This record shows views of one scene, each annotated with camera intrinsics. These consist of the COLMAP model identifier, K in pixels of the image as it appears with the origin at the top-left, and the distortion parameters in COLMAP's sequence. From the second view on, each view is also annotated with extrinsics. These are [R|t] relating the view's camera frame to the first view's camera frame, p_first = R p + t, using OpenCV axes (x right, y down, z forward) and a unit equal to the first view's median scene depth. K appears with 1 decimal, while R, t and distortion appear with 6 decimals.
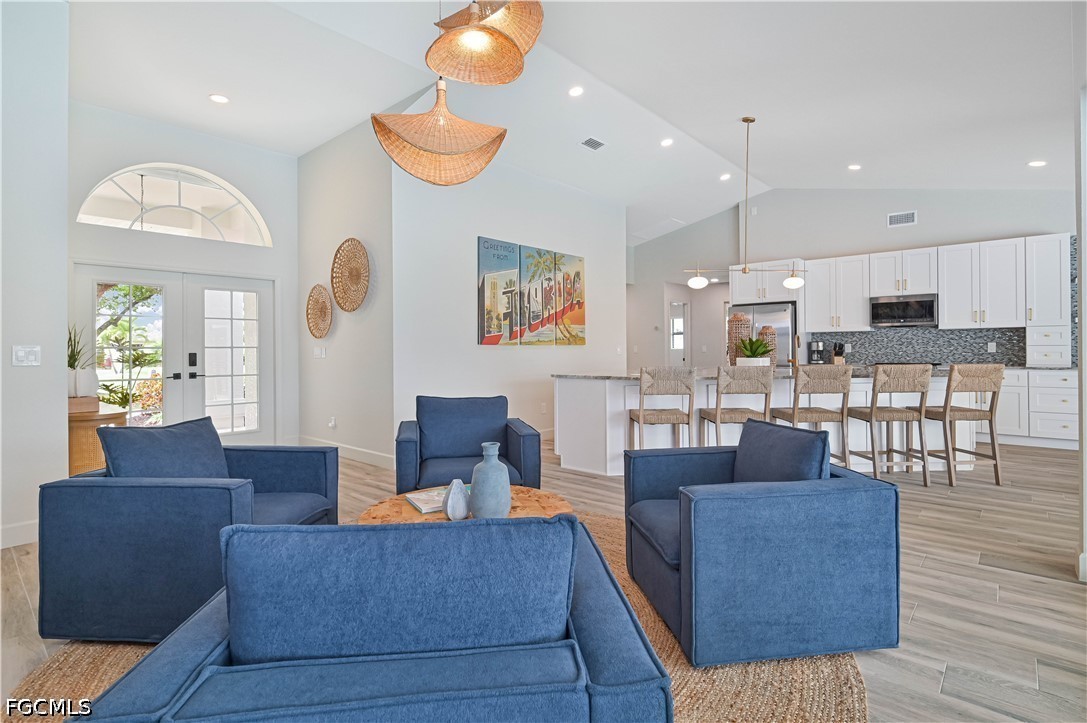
lens RADIAL K [[532.0, 0, 546.1], [0, 532.0, 347.7], [0, 0, 1]] dist [-0.000658, 0.000090]
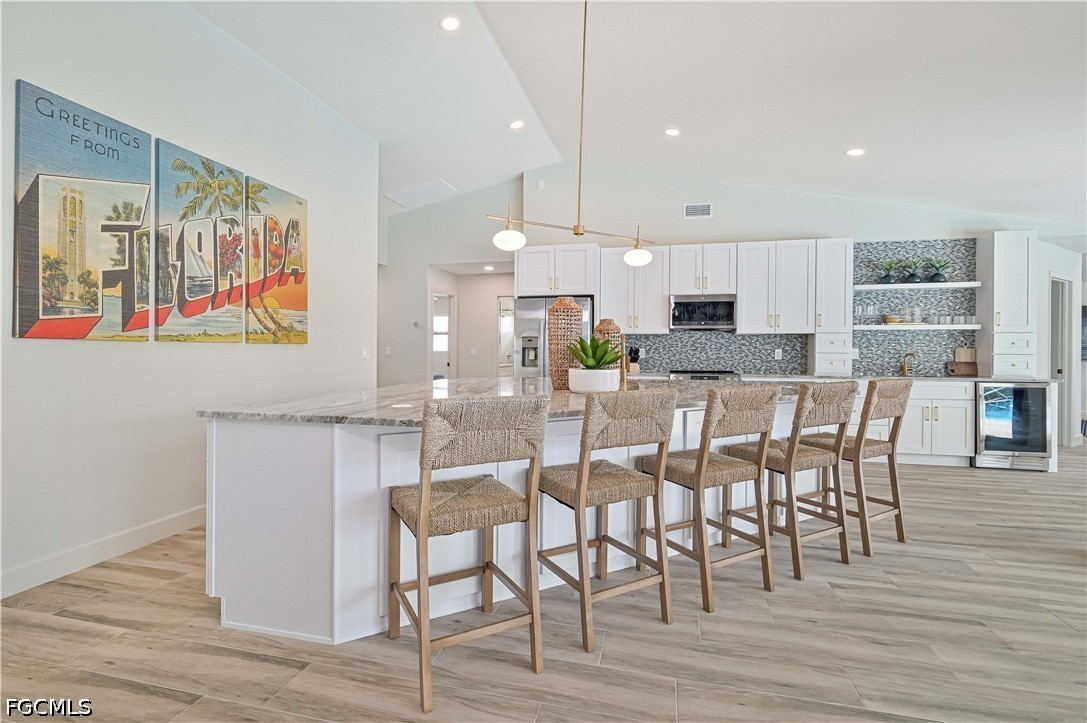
lens RADIAL K [[498.0, 0, 544.7], [0, 498.0, 351.2], [0, 0, 1]] dist [0.000152, -0.000419]
pose [[0.885360, 0.011959, 0.464751, 0.054076], [-0.013981, 0.999902, 0.000906, -0.001224], [-0.464695, -0.007300, 0.885441, 0.405134]]
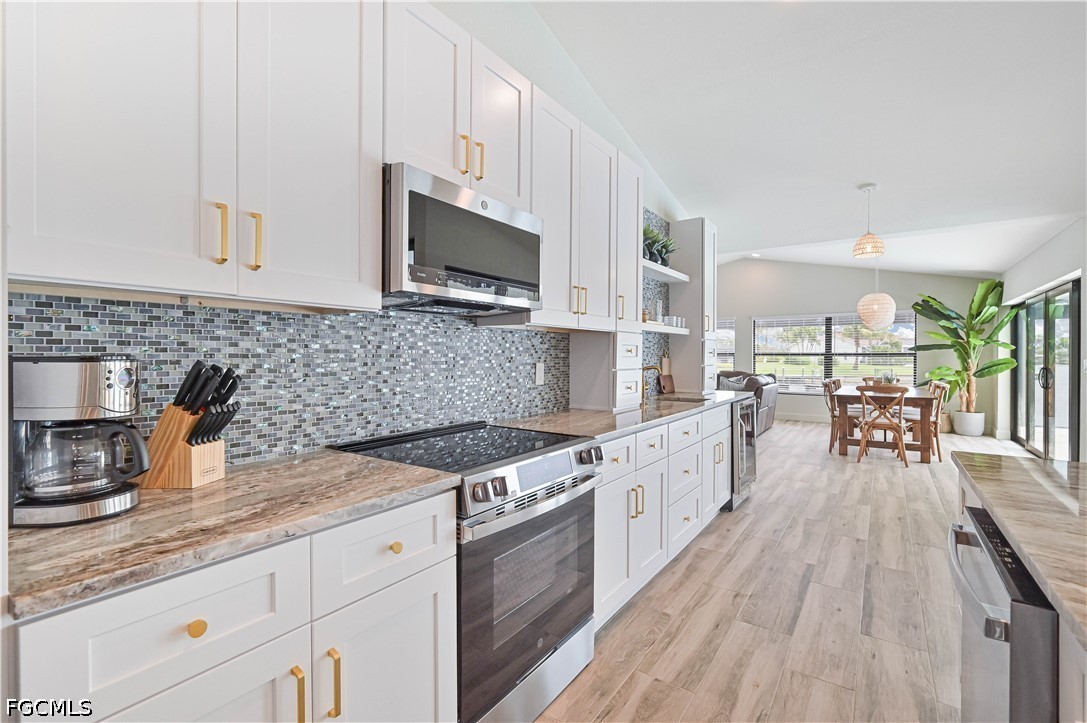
lens RADIAL K [[498.0, 0, 544.7], [0, 498.0, 351.2], [0, 0, 1]] dist [0.000152, -0.000419]
pose [[-0.111200, 0.014890, 0.993686, 0.427473], [-0.004193, 0.999872, -0.015452, -0.013072], [-0.993789, -0.005885, -0.111124, 1.042102]]
